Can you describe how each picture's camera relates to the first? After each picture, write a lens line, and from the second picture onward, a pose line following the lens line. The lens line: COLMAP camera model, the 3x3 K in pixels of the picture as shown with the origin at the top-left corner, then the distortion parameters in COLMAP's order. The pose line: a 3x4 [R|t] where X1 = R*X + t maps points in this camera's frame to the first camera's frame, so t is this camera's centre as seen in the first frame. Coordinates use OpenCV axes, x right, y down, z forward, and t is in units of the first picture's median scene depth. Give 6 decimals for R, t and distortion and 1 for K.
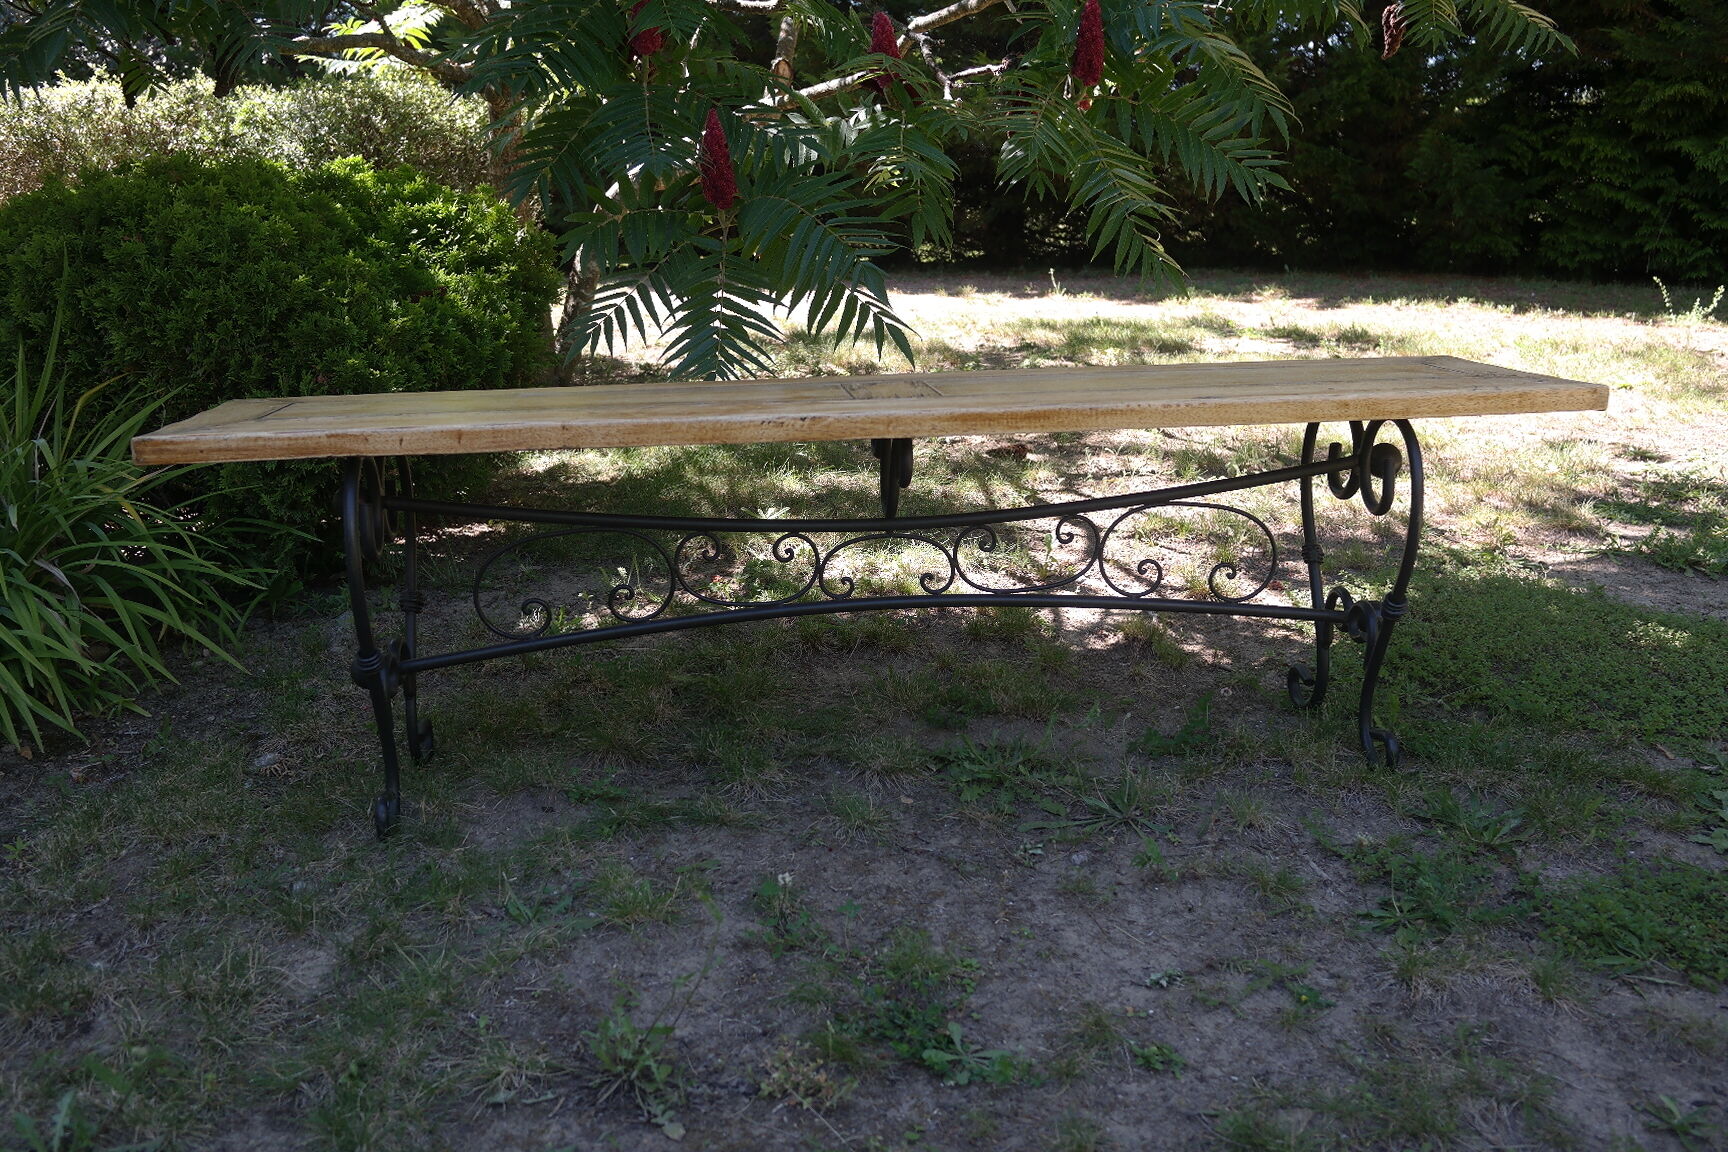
lens RADIAL K [[1482.1, 0, 853.5], [0, 1482.1, 581.3], [0, 0, 1]] dist [-0.007380, -0.001366]
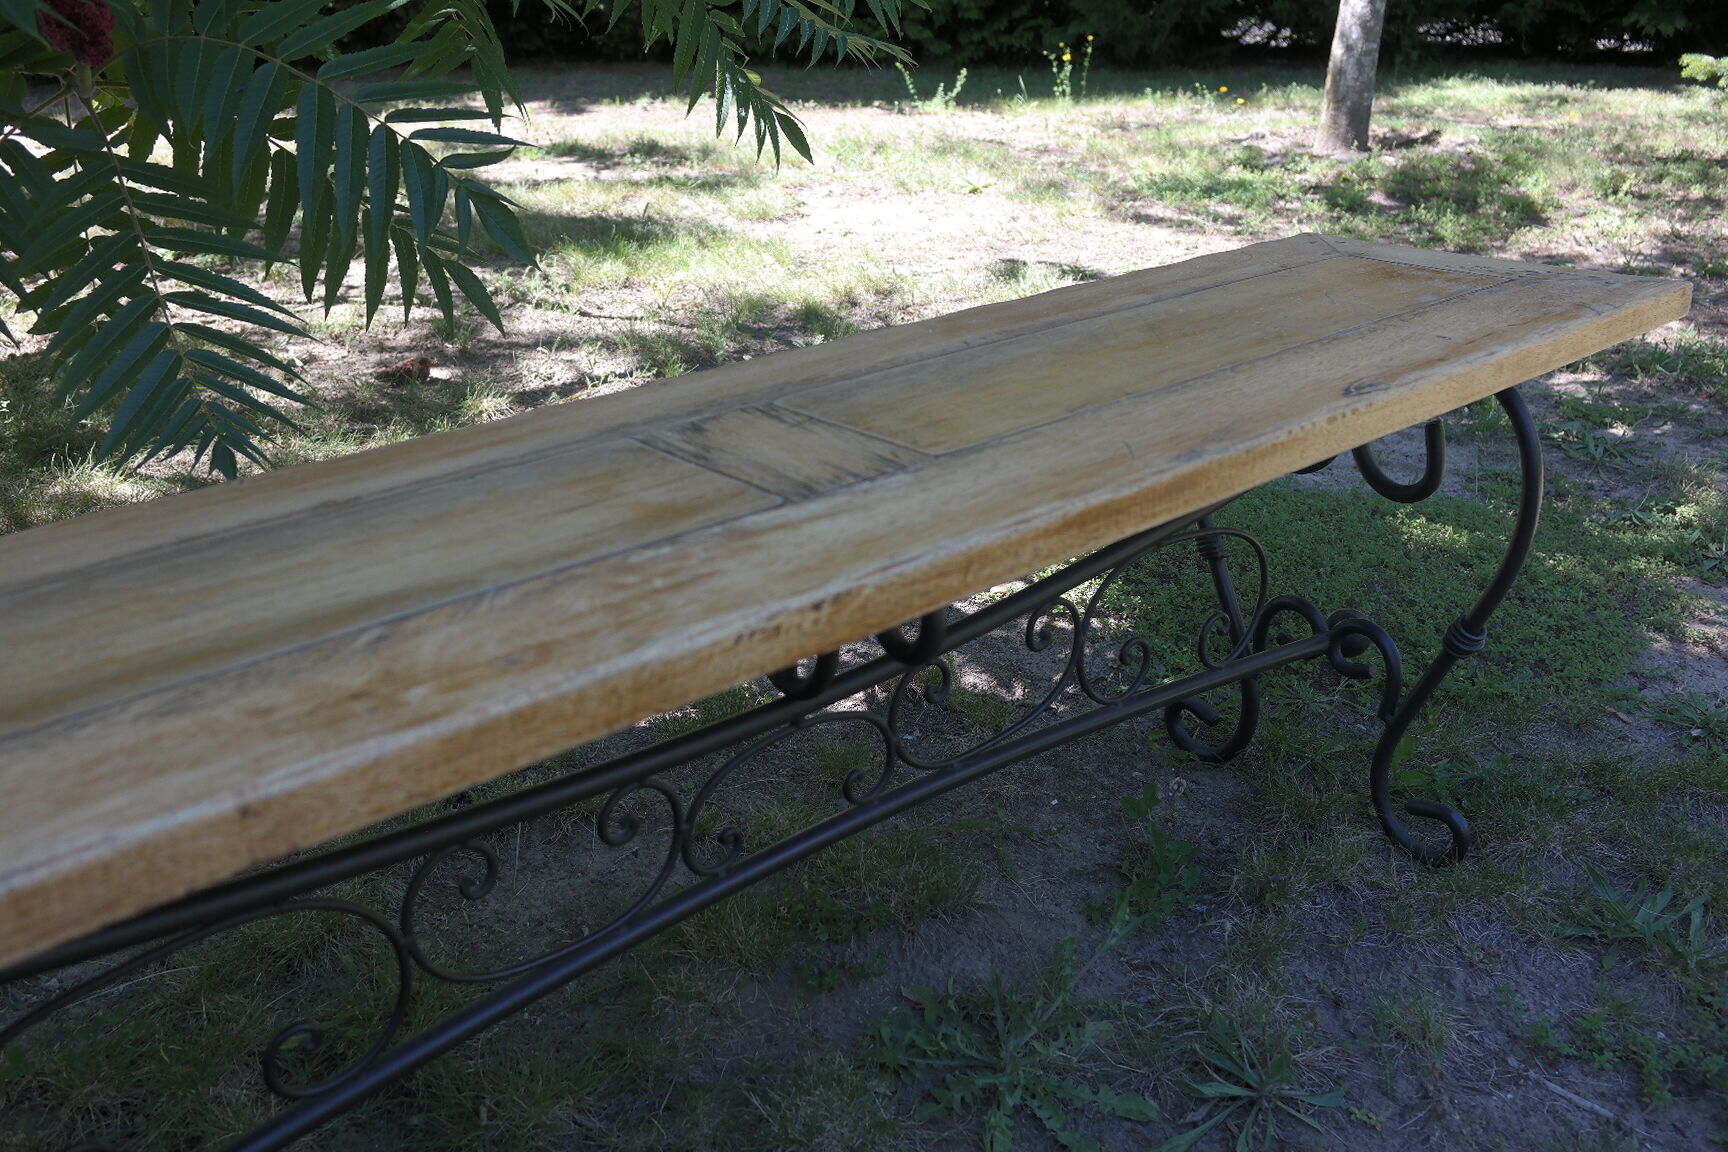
lens RADIAL K [[1482.1, 0, 872.8], [0, 1482.1, 586.9], [0, 0, 1]] dist [-0.007380, -0.001366]
pose [[0.828728, -0.213189, 0.517456, -0.210918], [0.138706, 0.973997, 0.179139, -0.169146], [-0.542191, -0.076684, 0.836749, 0.587618]]
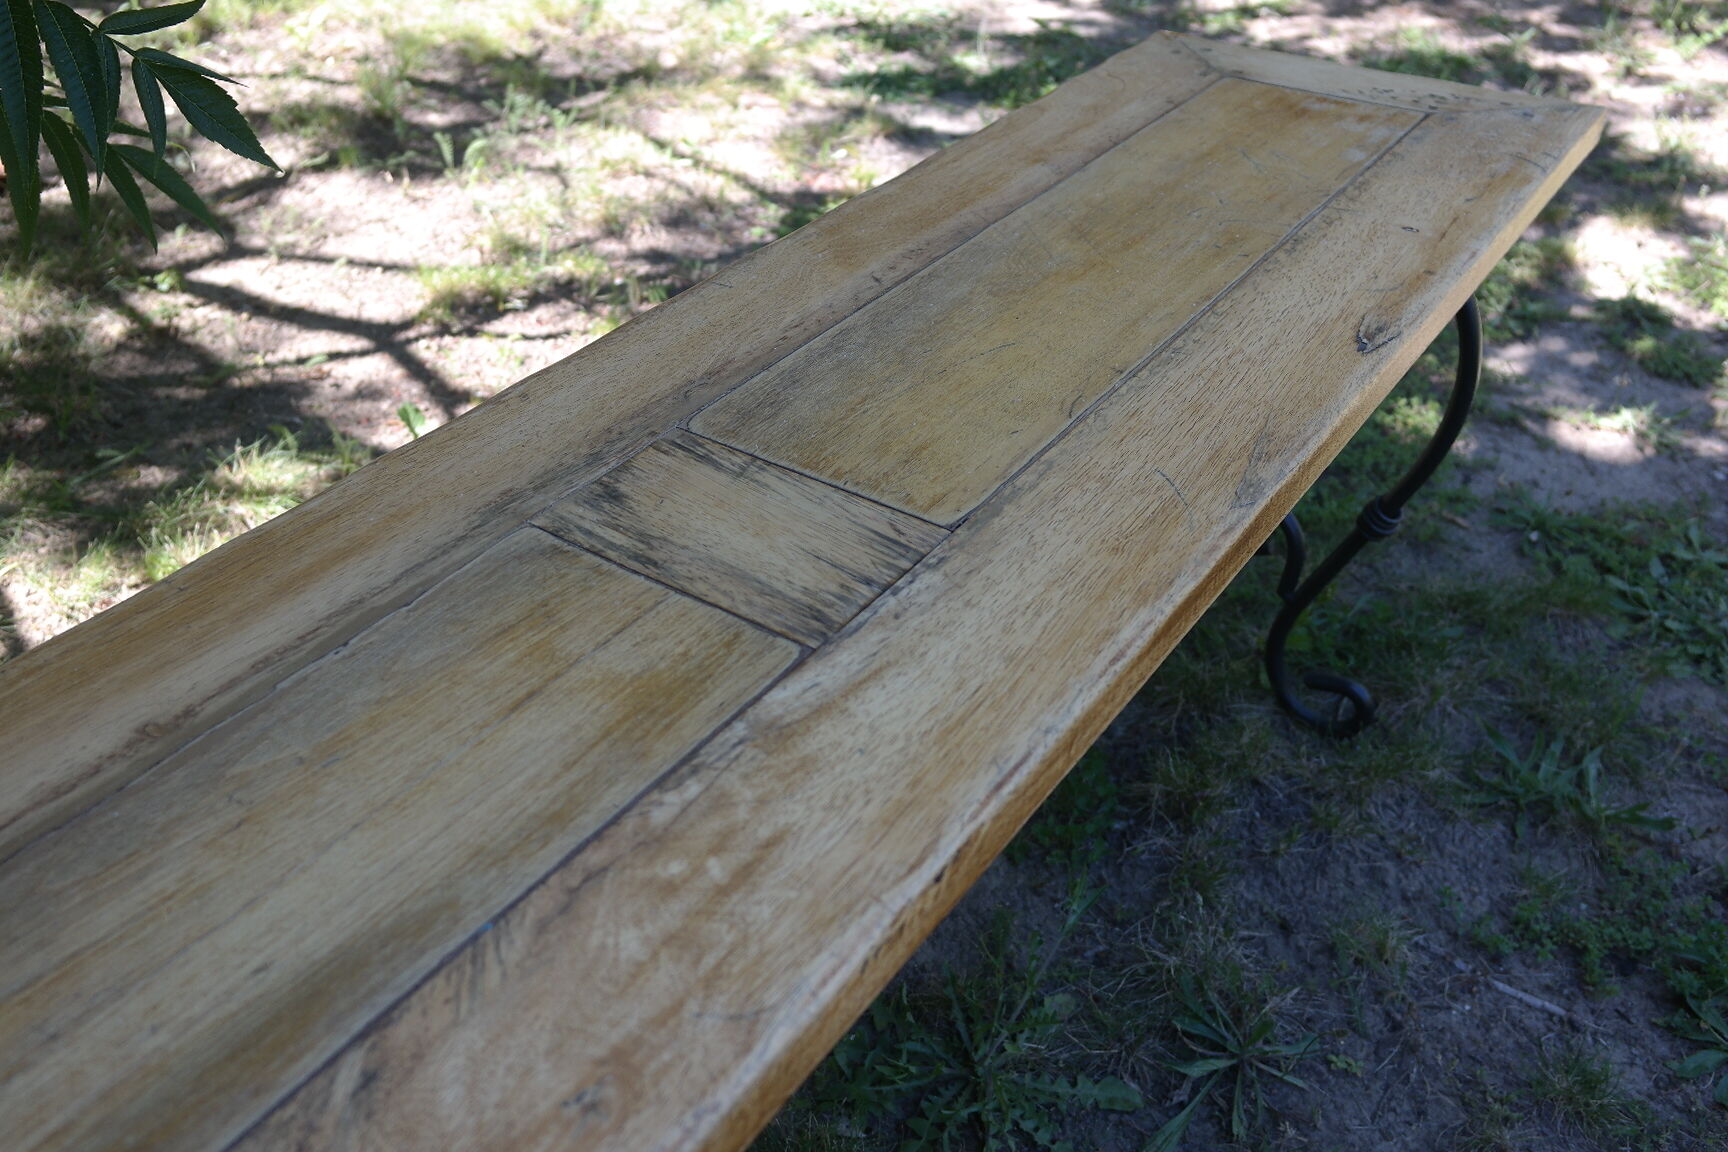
lens RADIAL K [[1486.0, 0, 868.5], [0, 1486.0, 578.1], [0, 0, 1]] dist [-0.004505, -0.000844]
pose [[0.668687, -0.414537, 0.617266, -0.188800], [0.168606, 0.893078, 0.417113, -0.268602], [-0.724175, -0.174843, 0.667083, 0.739651]]
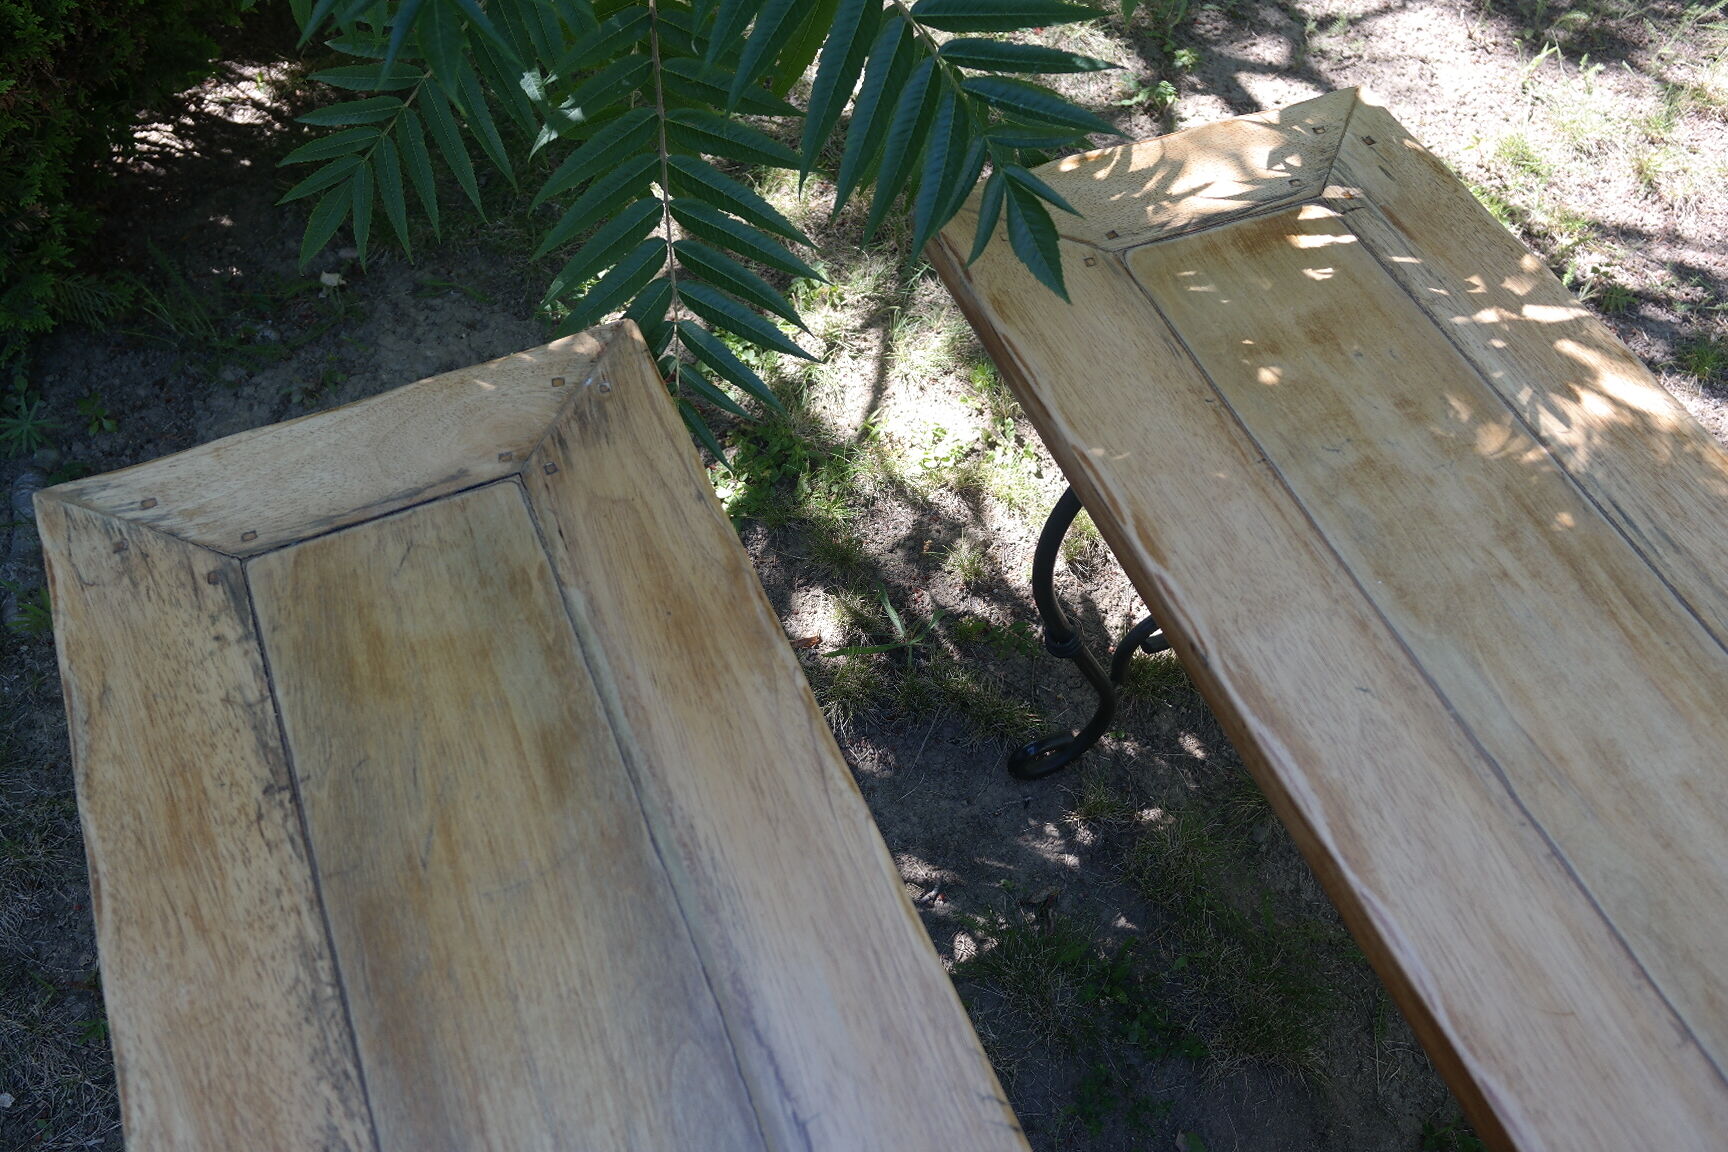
lens RADIAL K [[1486.0, 0, 860.7], [0, 1486.0, 574.3], [0, 0, 1]] dist [-0.004505, -0.000844]
pose [[0.270518, 0.794450, -0.543755, -0.058634], [-0.233830, 0.602122, 0.763396, -0.497779], [0.933886, -0.079366, 0.348651, 0.939489]]
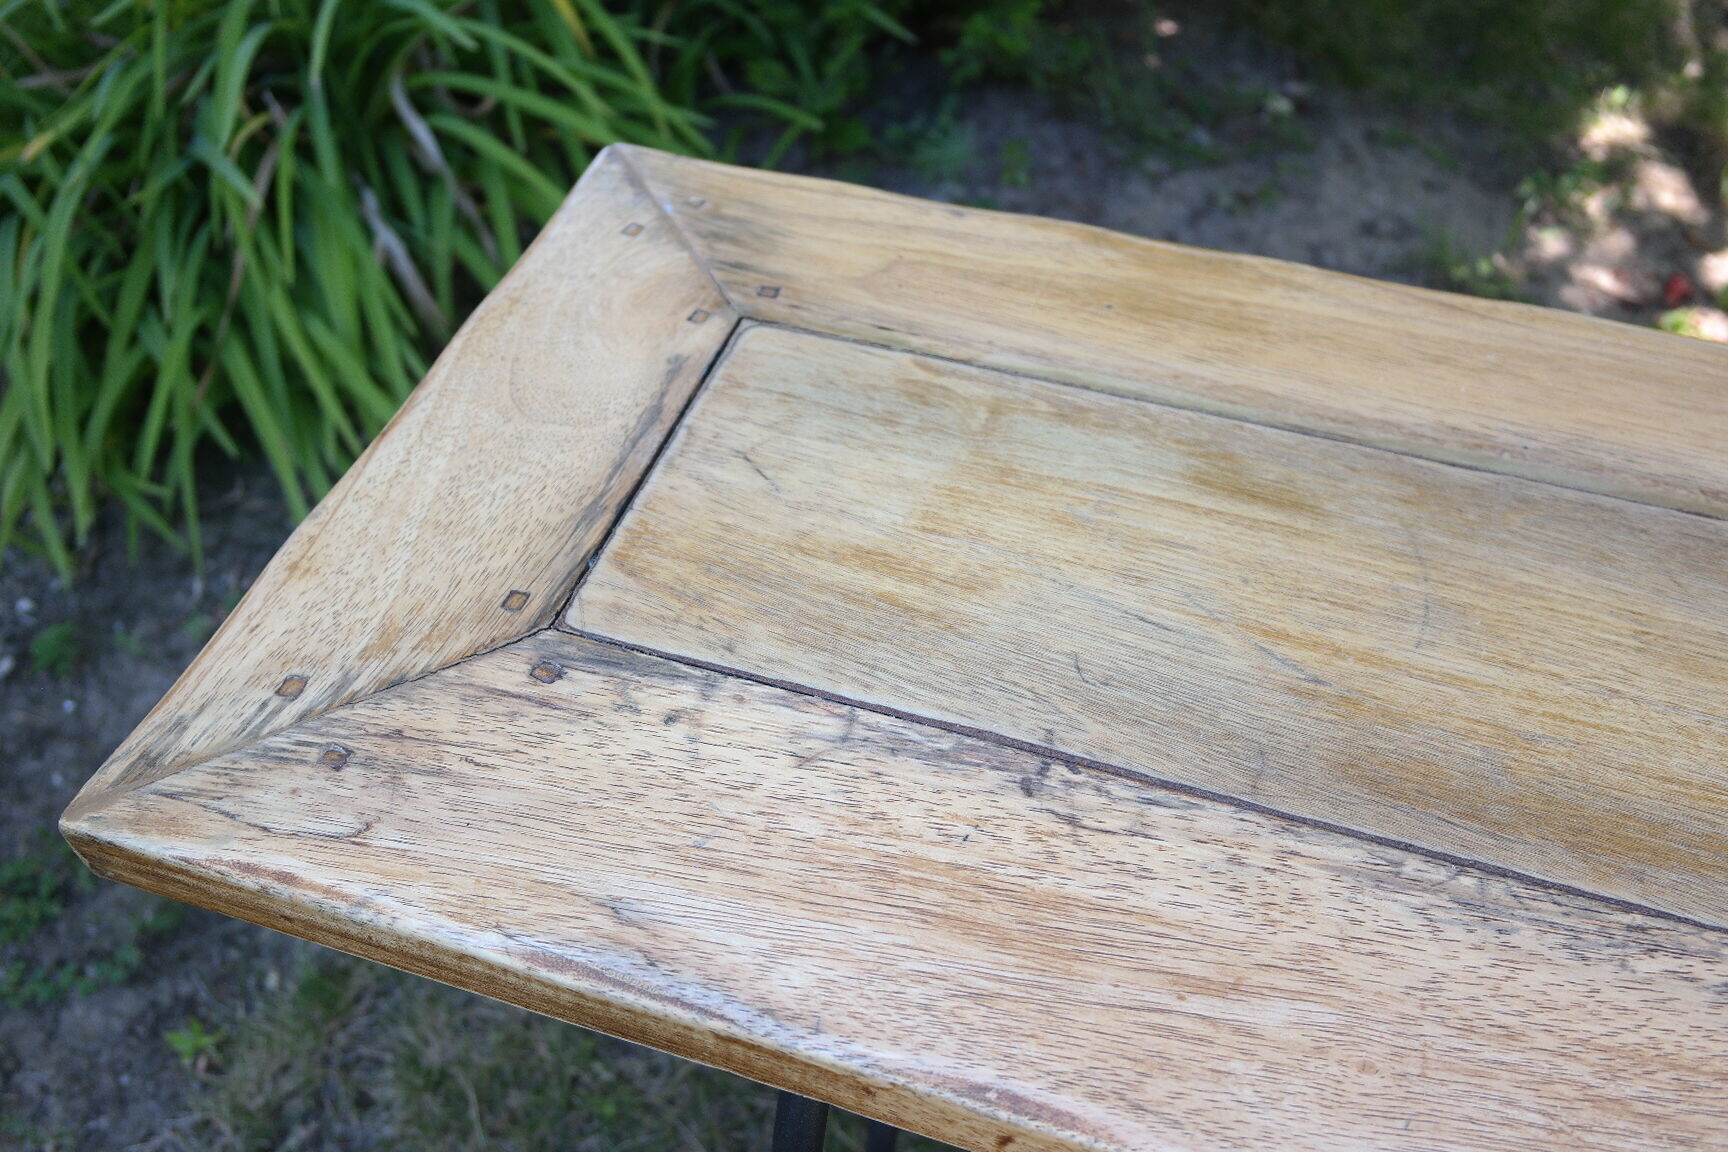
lens RADIAL K [[1486.0, 0, 852.5], [0, 1486.0, 570.6], [0, 0, 1]] dist [-0.004505, -0.000844]
pose [[0.898057, 0.334855, -0.285247, -0.253334], [-0.115910, 0.805690, 0.580885, -0.259838], [0.424334, -0.488605, 0.762369, 0.754398]]
